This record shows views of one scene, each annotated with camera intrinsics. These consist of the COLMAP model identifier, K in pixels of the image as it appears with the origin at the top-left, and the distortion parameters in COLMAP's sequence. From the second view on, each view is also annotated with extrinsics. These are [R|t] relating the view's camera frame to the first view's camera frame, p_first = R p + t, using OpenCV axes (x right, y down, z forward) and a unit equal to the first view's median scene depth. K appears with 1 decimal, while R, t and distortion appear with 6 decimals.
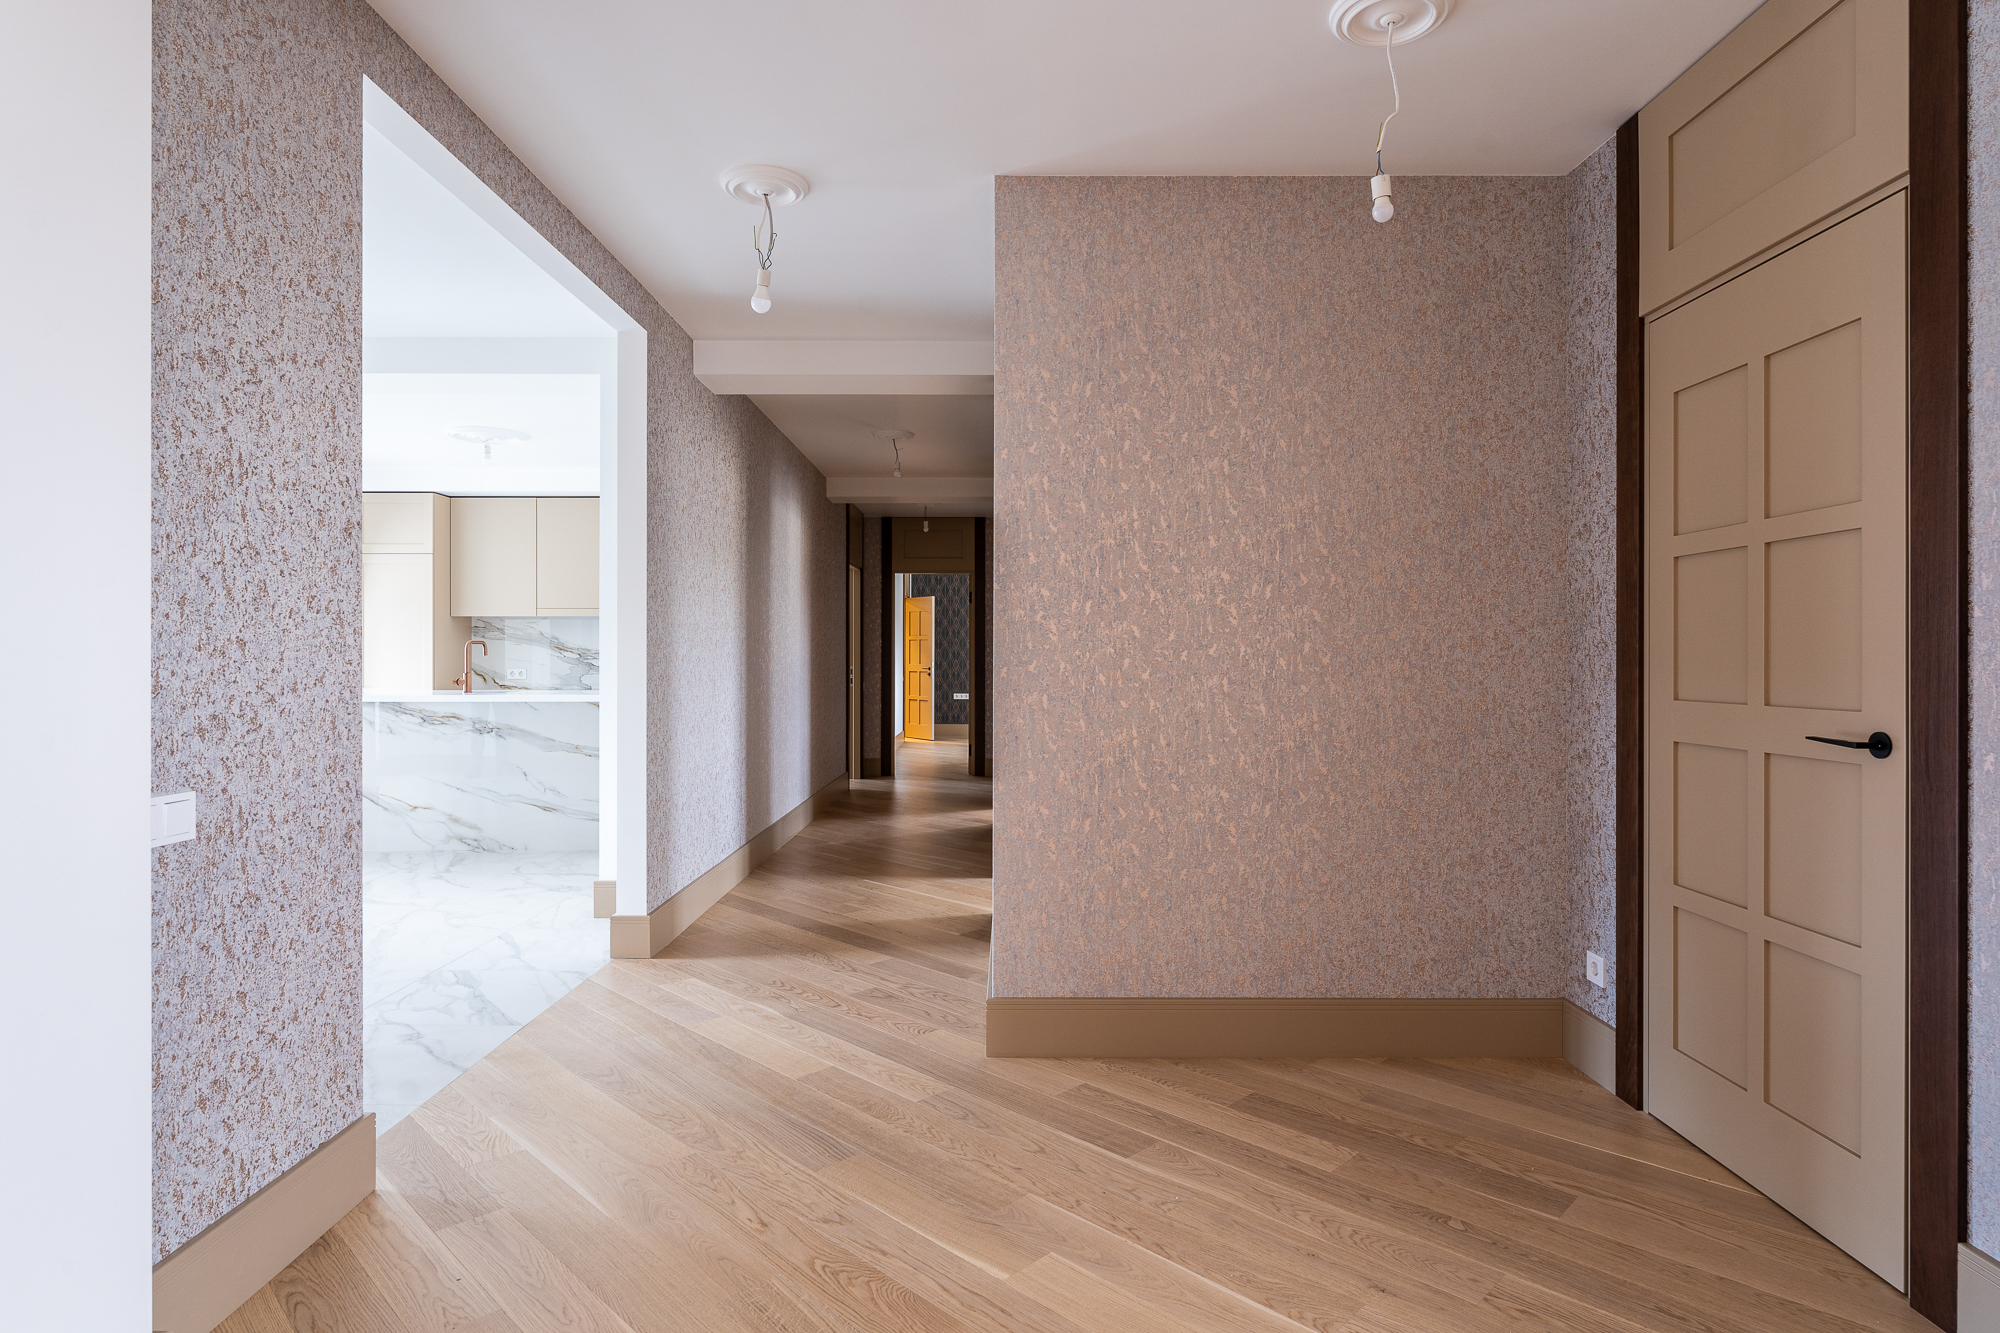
lens RADIAL K [[1093.9, 0, 1000.0], [0, 1093.9, 666.5], [0, 0, 1]] dist [0.000746, 0.000089]
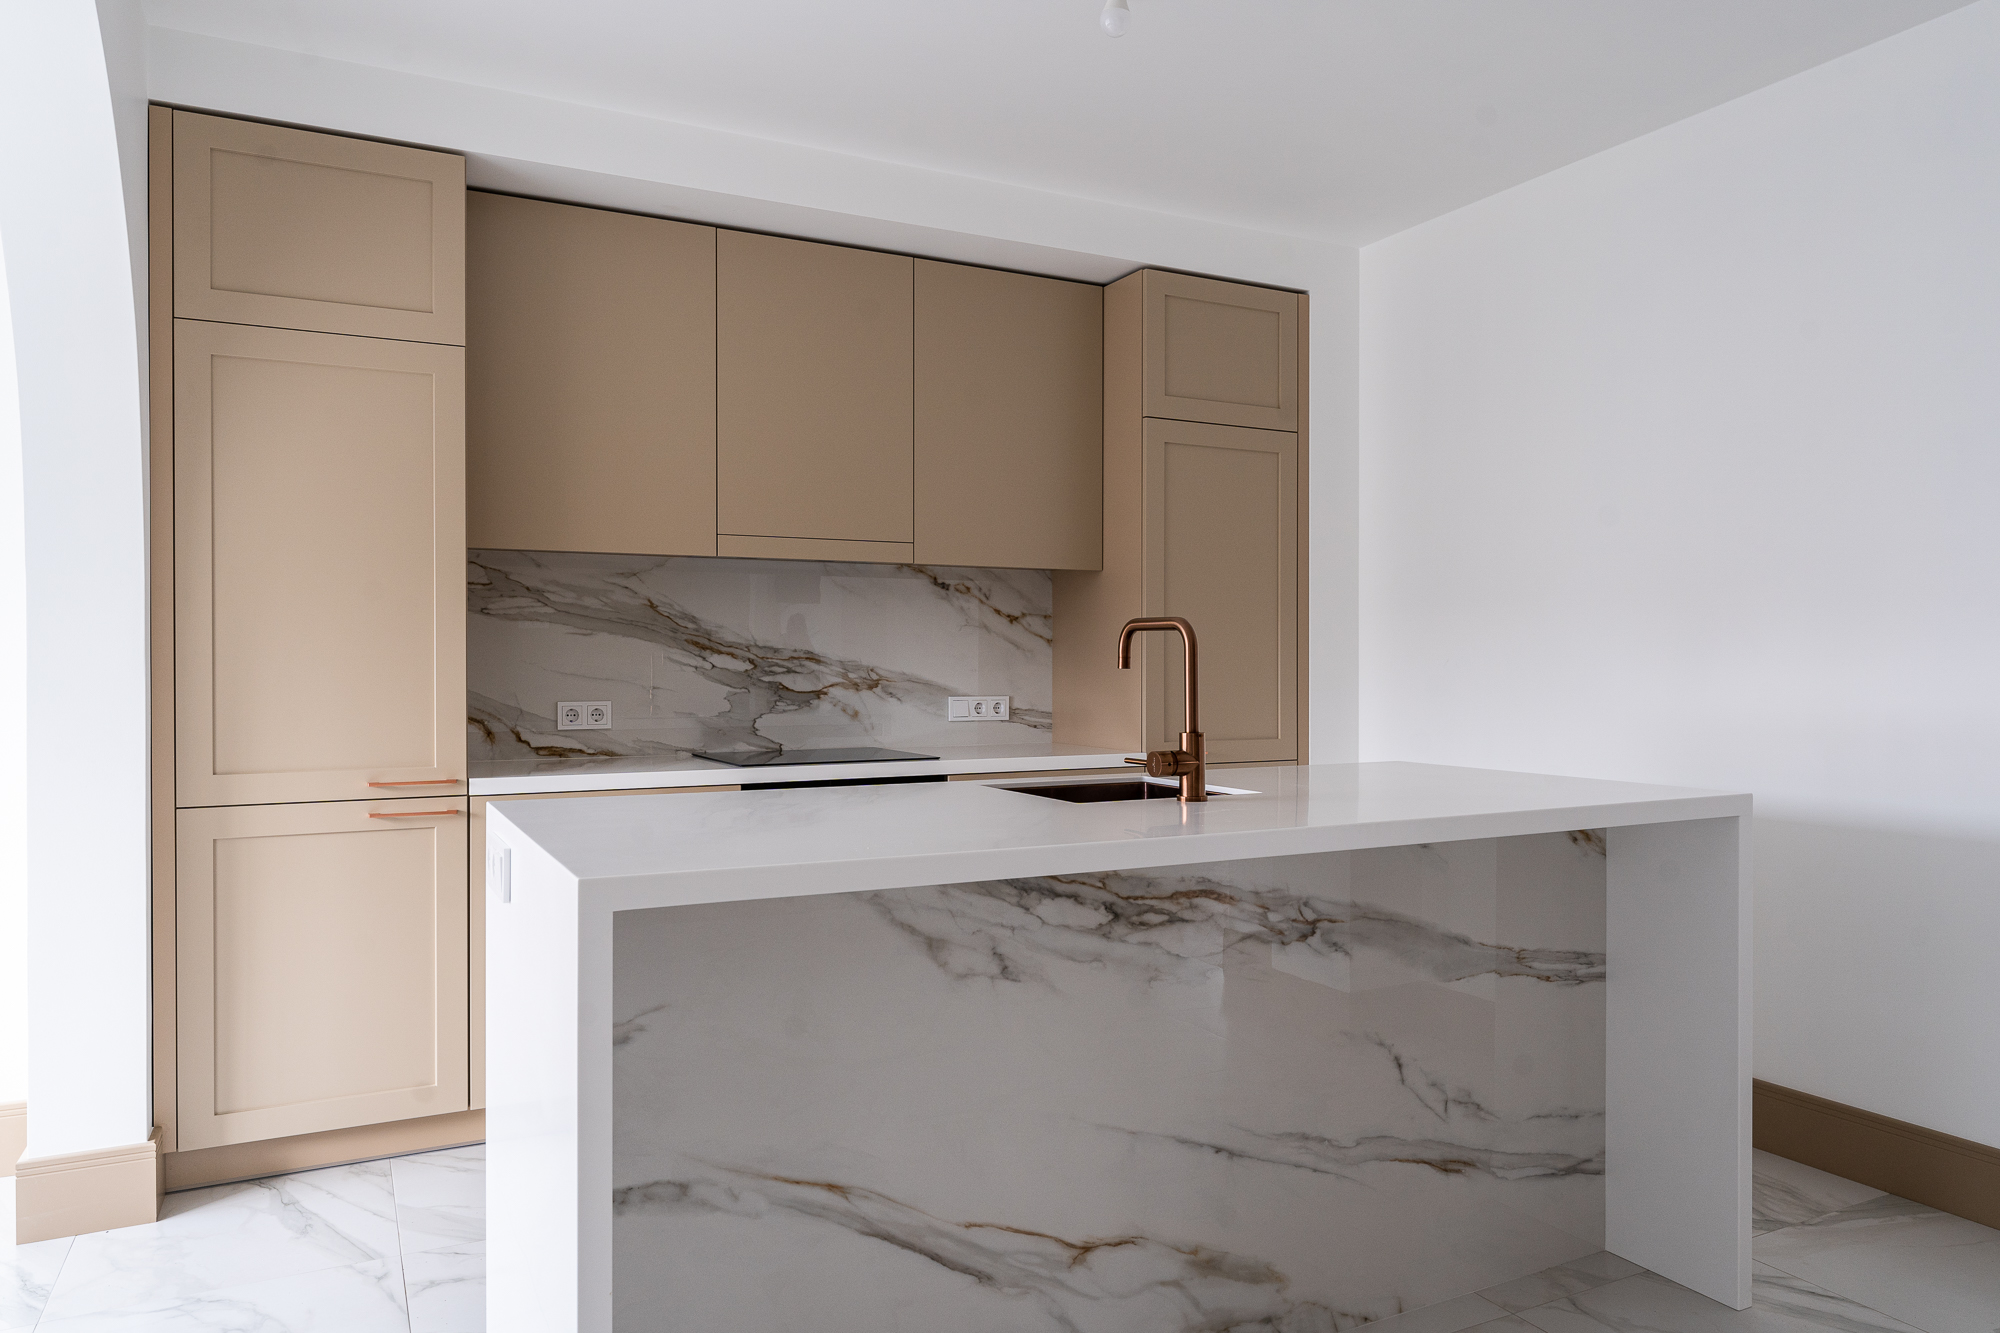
lens RADIAL K [[1330.6, 0, 1000.0], [0, 1330.6, 666.5], [0, 0, 1]] dist [0.001592, 0.000610]
pose [[0.888865, -0.003673, 0.458154, -0.697819], [0.004774, 0.999988, -0.001247, -0.011125], [-0.458144, 0.003296, 0.888872, 0.721848]]
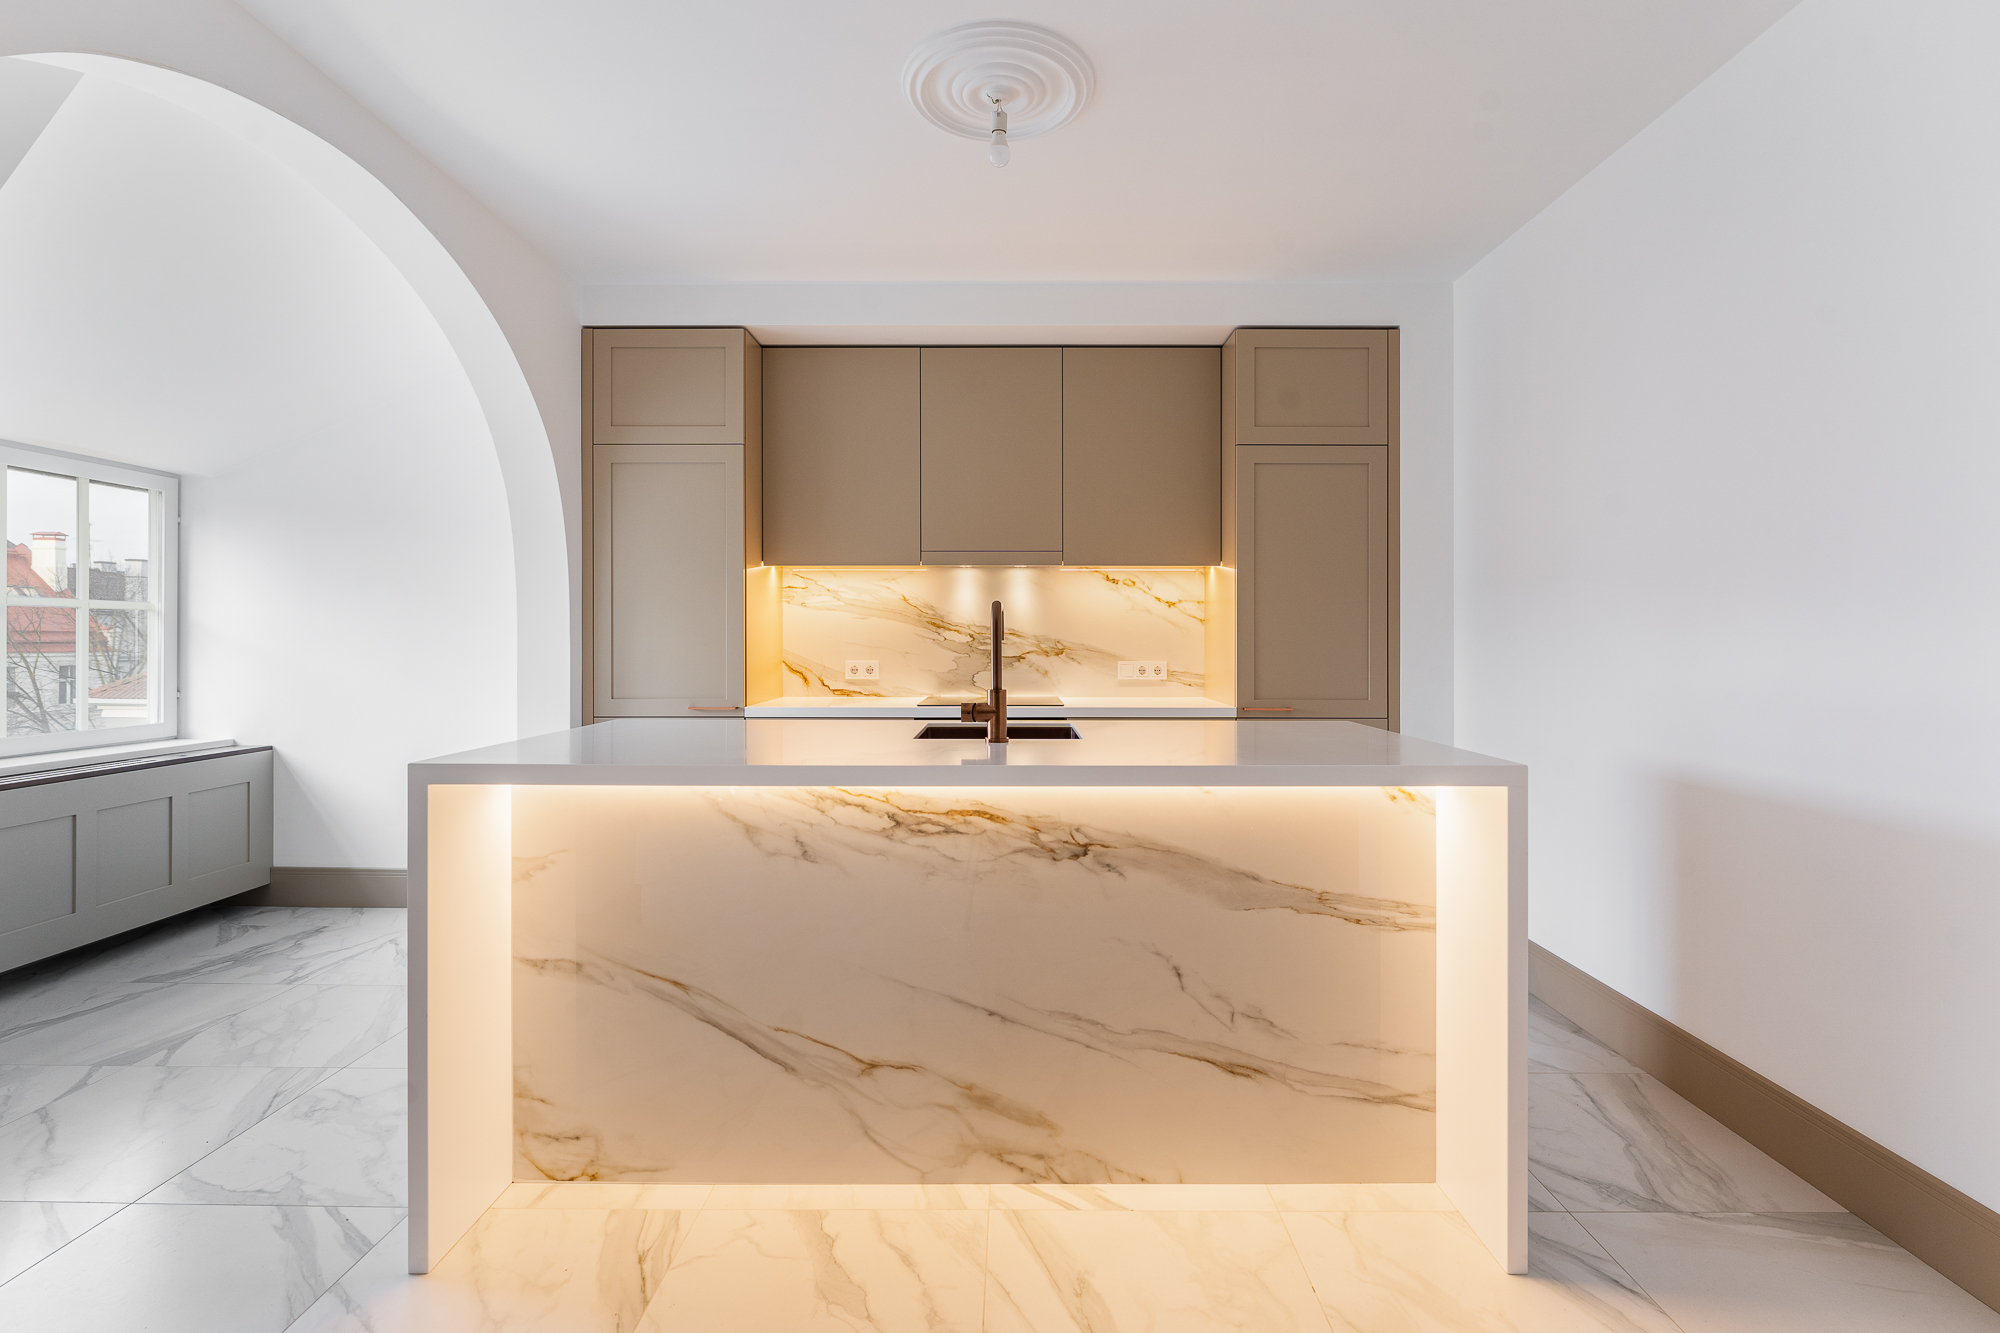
lens RADIAL K [[907.7, 0, 998.8], [0, 907.7, 637.6], [0, 0, 1]] dist [-0.001219, -0.000308]
pose [[0.999972, -0.000775, -0.007479, -0.489074], [0.000731, 0.999982, -0.005921, -0.009786], [0.007484, 0.005915, 0.999954, 0.699447]]
